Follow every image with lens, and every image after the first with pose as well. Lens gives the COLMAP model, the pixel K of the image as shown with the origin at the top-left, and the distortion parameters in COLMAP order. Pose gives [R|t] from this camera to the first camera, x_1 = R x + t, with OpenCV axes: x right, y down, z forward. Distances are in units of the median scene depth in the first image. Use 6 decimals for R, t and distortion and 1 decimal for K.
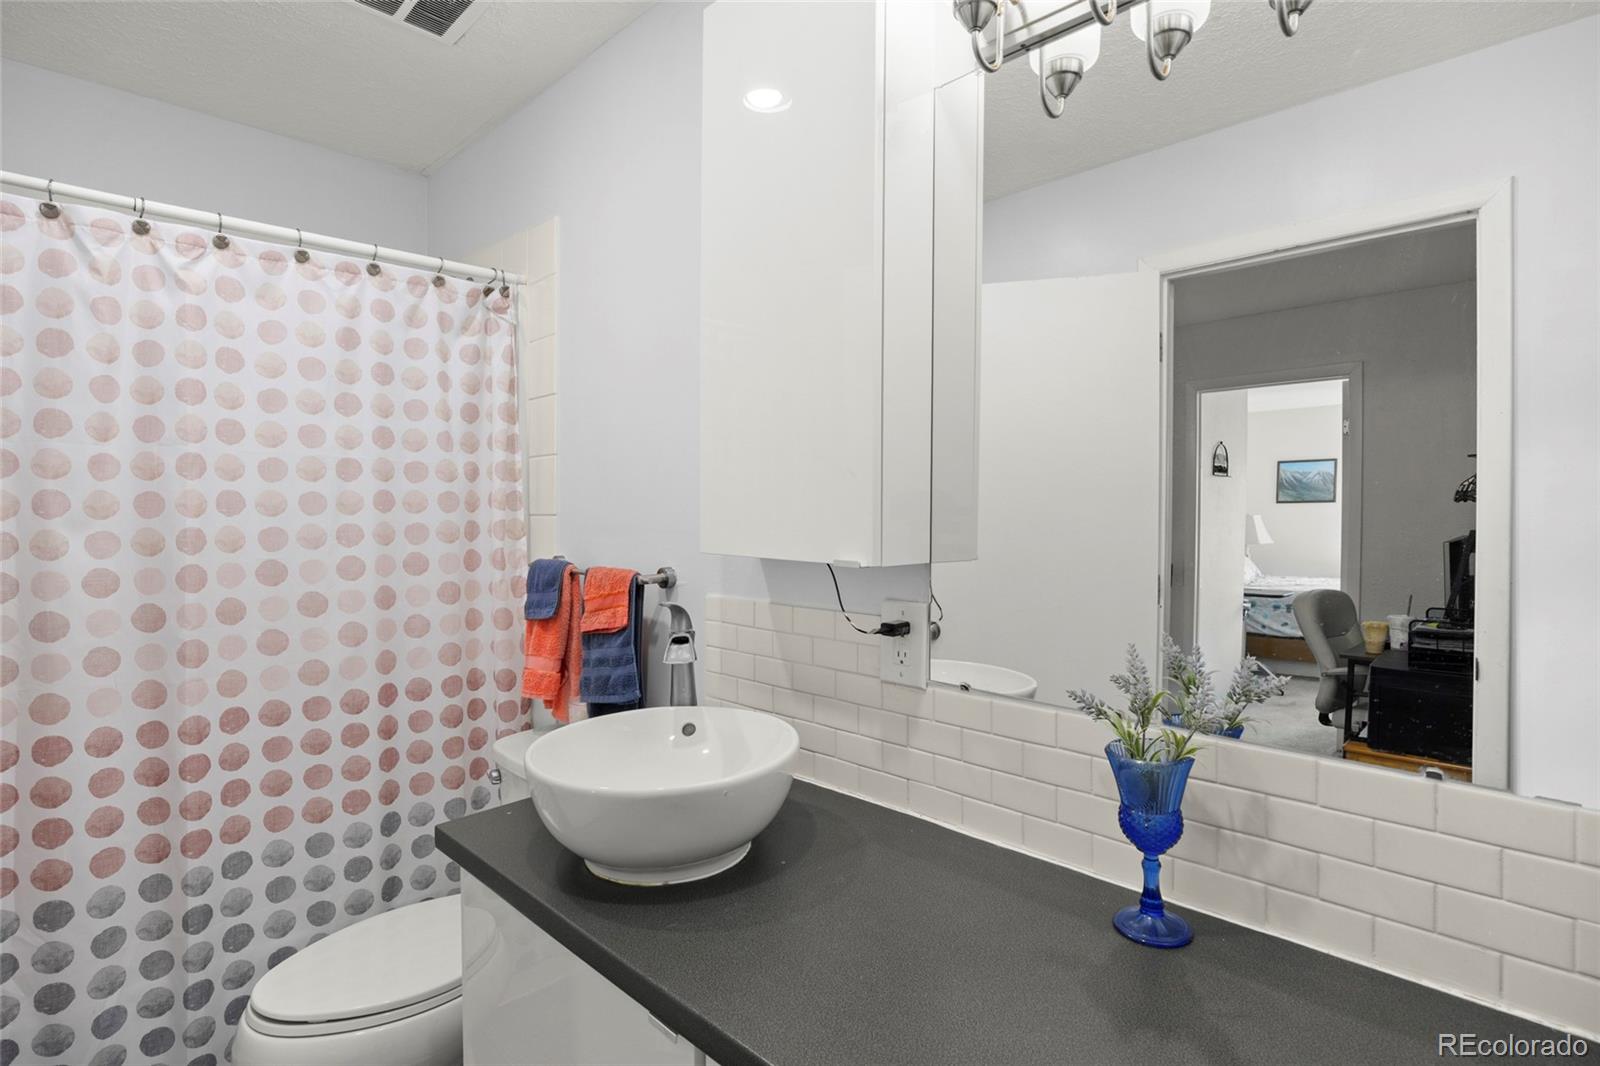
lens RADIAL K [[796.5, 0, 798.8], [0, 796.5, 518.6], [0, 0, 1]] dist [-0.007163, 0.000216]
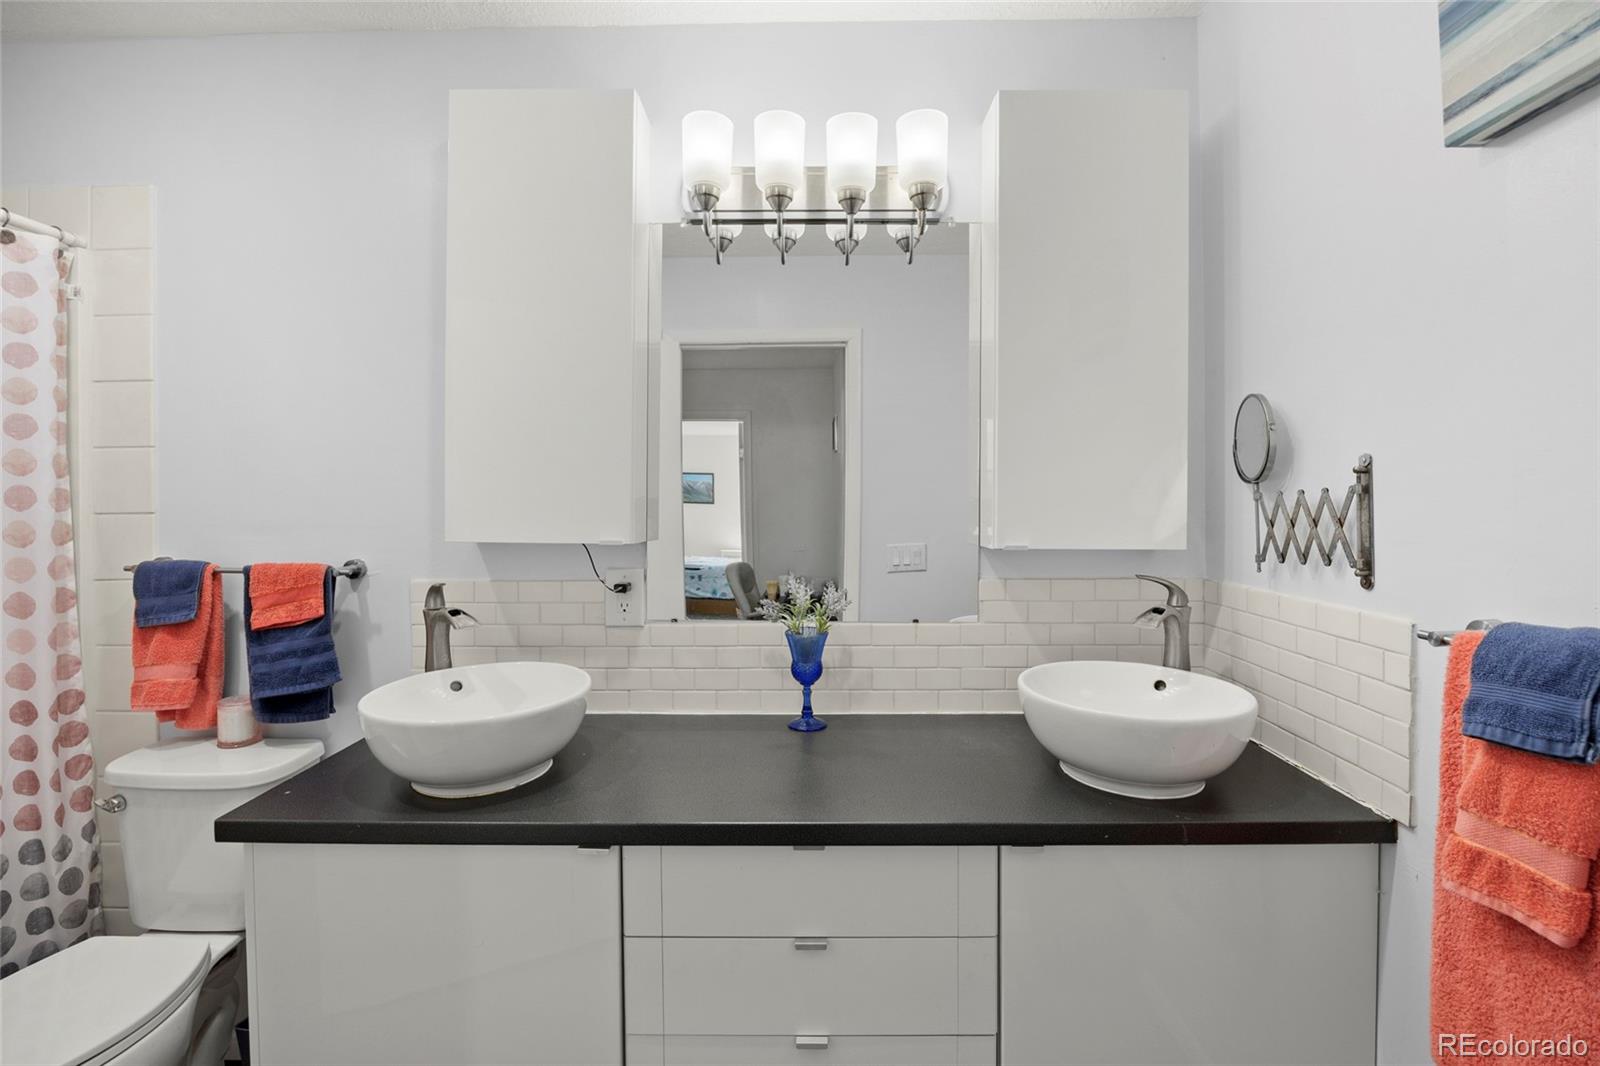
lens RADIAL K [[691.4, 0, 805.3], [0, 691.4, 526.8], [0, 0, 1]] dist [-0.019169, 0.001612]
pose [[0.722620, -0.020549, 0.690940, -0.372624], [0.011279, 0.999775, 0.017938, 0.006859], [-0.691154, -0.005170, 0.722689, -0.100456]]
